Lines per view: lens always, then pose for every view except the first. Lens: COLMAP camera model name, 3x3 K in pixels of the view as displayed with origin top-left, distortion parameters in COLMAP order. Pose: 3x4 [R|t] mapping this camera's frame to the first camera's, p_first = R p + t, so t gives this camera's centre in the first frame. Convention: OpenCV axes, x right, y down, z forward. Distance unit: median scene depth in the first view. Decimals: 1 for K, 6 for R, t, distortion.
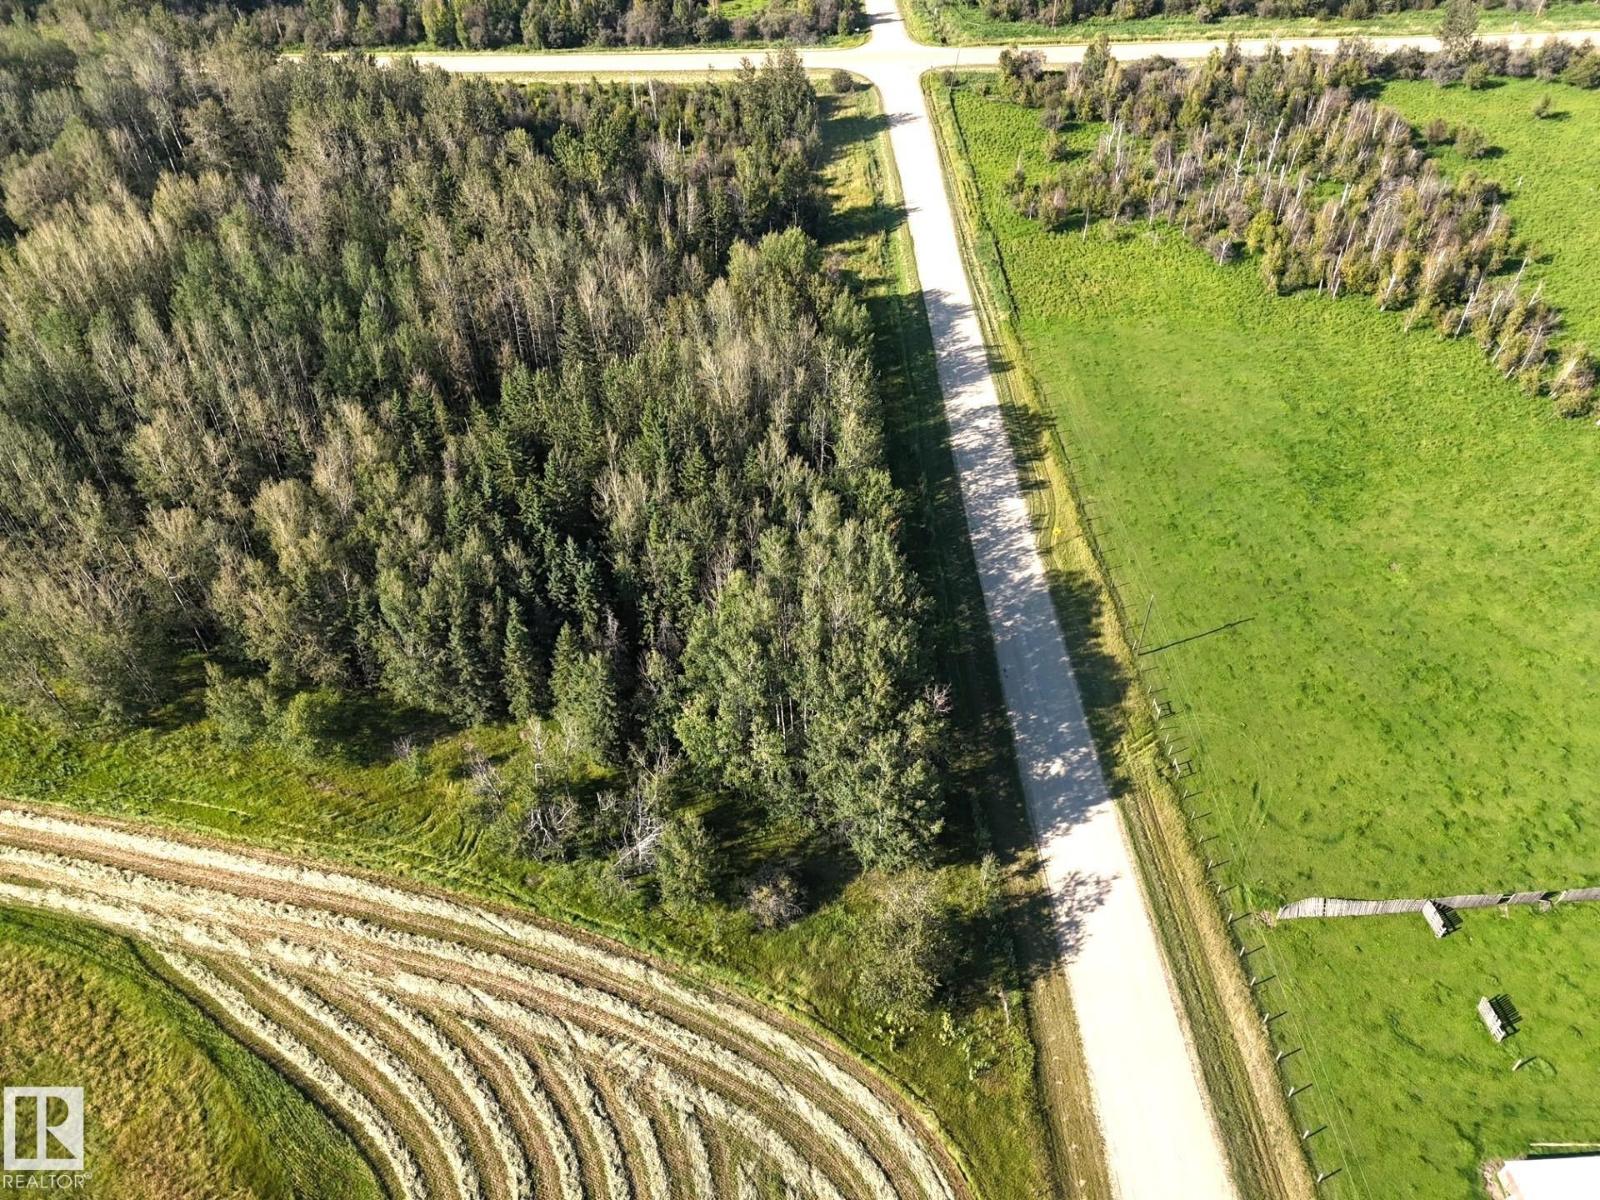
lens RADIAL K [[1182.5, 0, 804.1], [0, 1182.5, 599.5], [0, 0, 1]] dist [0.072152, -0.065981]
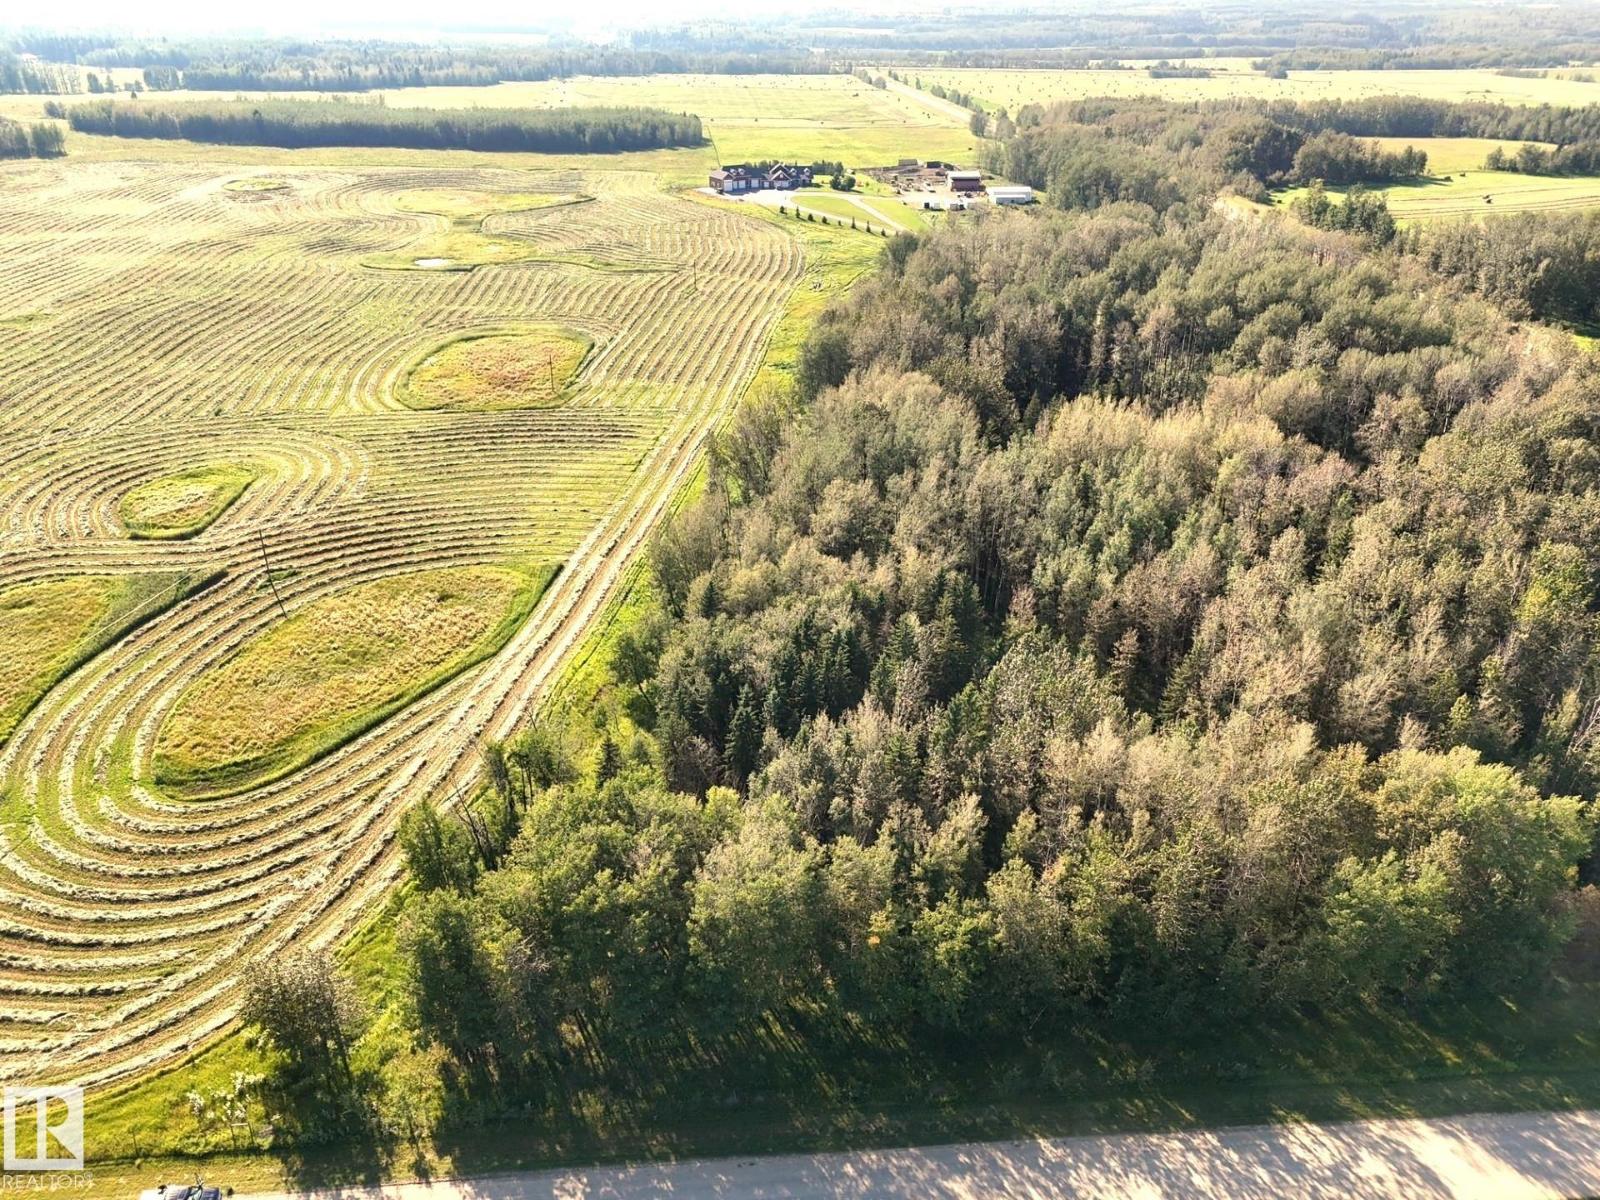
lens RADIAL K [[1182.5, 0, 801.8], [0, 1182.5, 594.9], [0, 0, 1]] dist [0.072152, -0.065981]
pose [[0.074153, 0.473766, -0.877523, 0.705967], [-0.667371, 0.677437, 0.309347, -0.460731], [0.741025, 0.562694, 0.366412, 0.591615]]
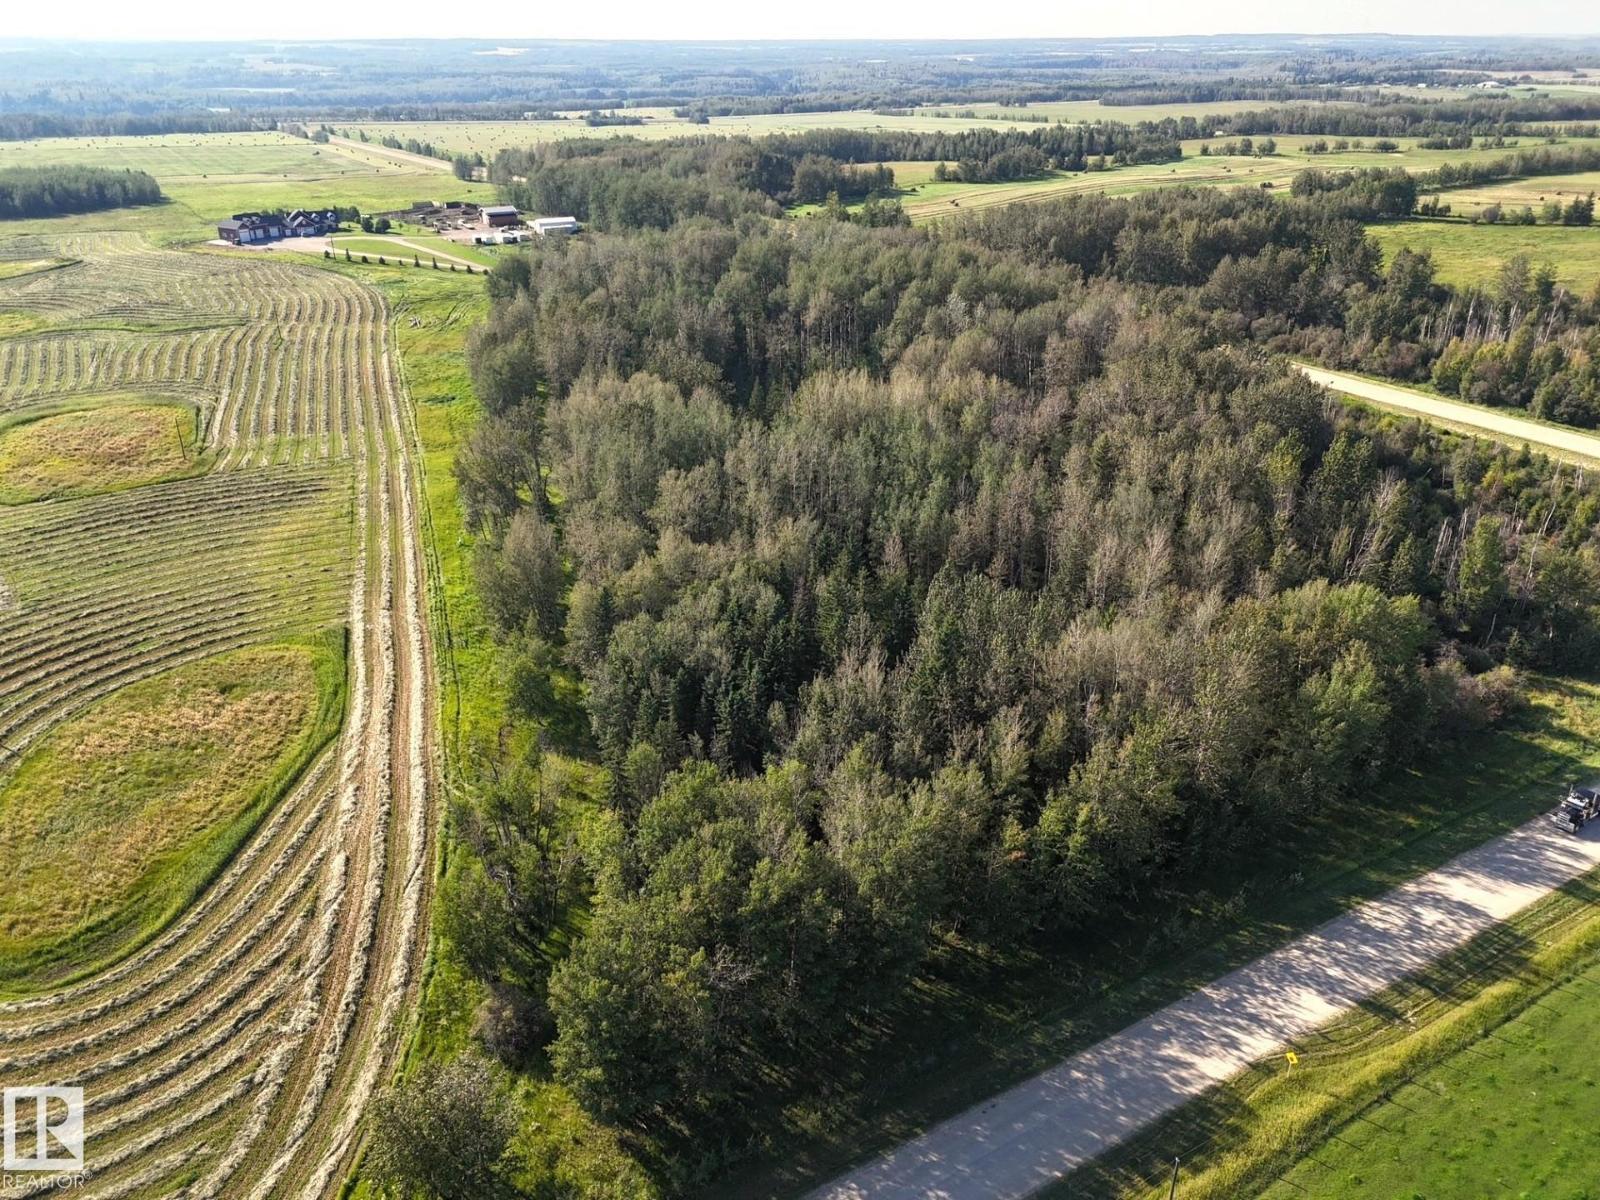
lens RADIAL K [[1182.5, 0, 802.3], [0, 1182.5, 593.2], [0, 0, 1]] dist [0.072152, -0.065981]
pose [[0.506304, 0.376096, -0.776020, 0.592640], [-0.574944, 0.817916, 0.021286, -0.149813], [0.642725, 0.435391, 0.630348, 0.367404]]
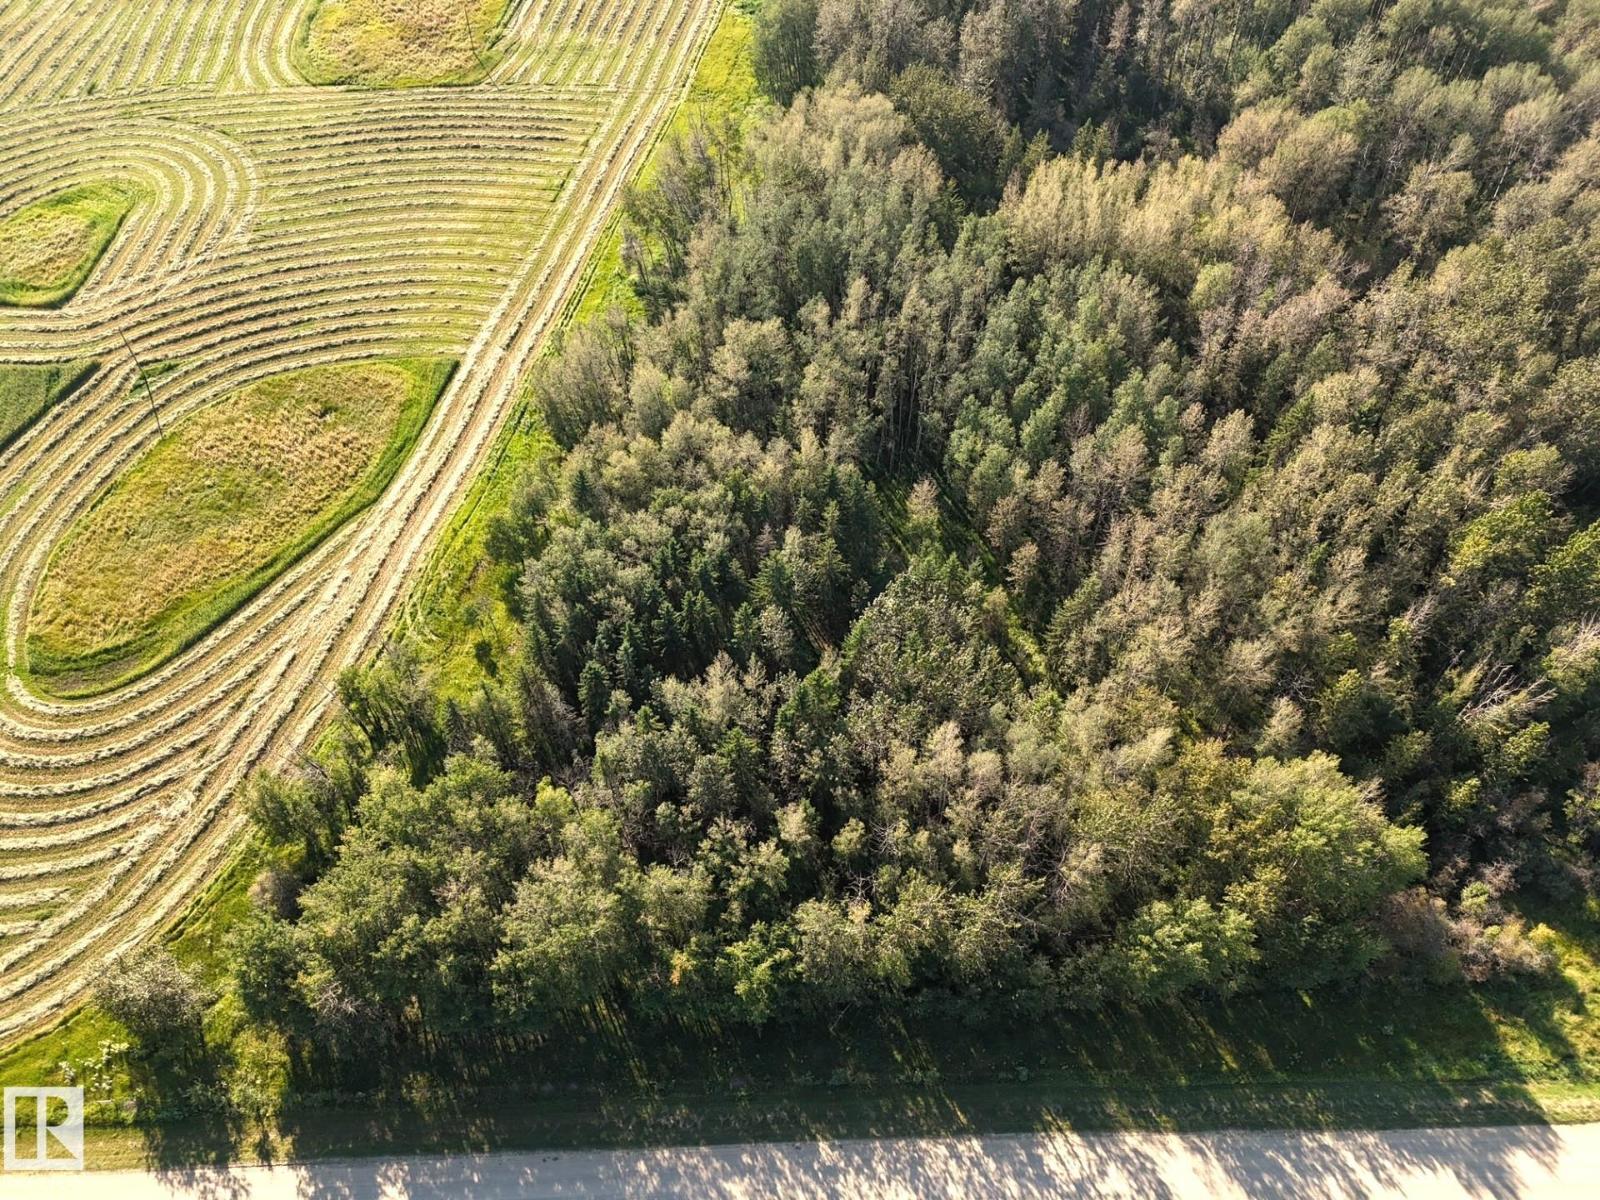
lens RADIAL K [[1182.5, 0, 804.6], [0, 1182.5, 597.1], [0, 0, 1]] dist [0.072152, -0.065981]
pose [[0.018496, 0.787723, -0.615752, 0.407868], [-0.664896, 0.469634, 0.580825, -0.775879], [0.746707, 0.398668, 0.532440, 0.566798]]
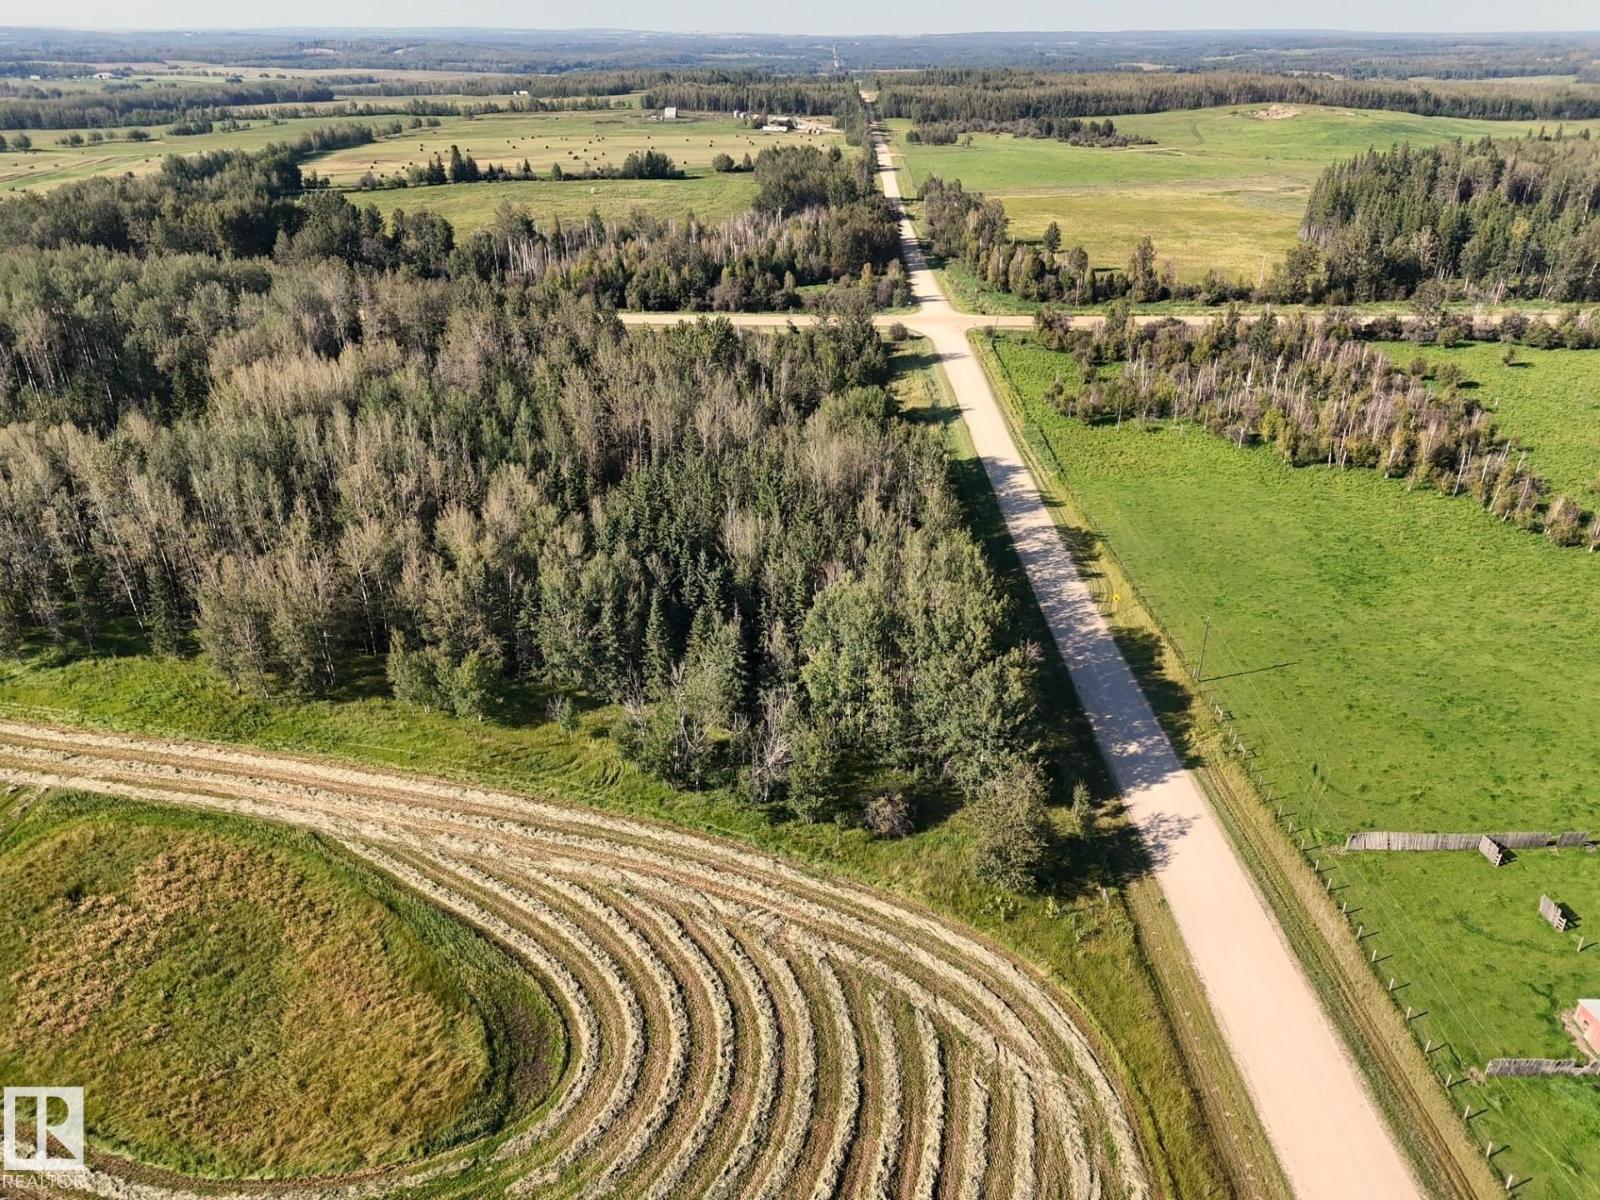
lens RADIAL K [[1186.3, 0, 803.6], [0, 1186.3, 598.3], [0, 0, 1]] dist [0.060431, -0.046980]
pose [[0.999526, 0.025363, -0.017450, -0.078311], [-0.029195, 0.960764, -0.275826, 0.318667], [0.009770, 0.276204, 0.961049, -0.111746]]
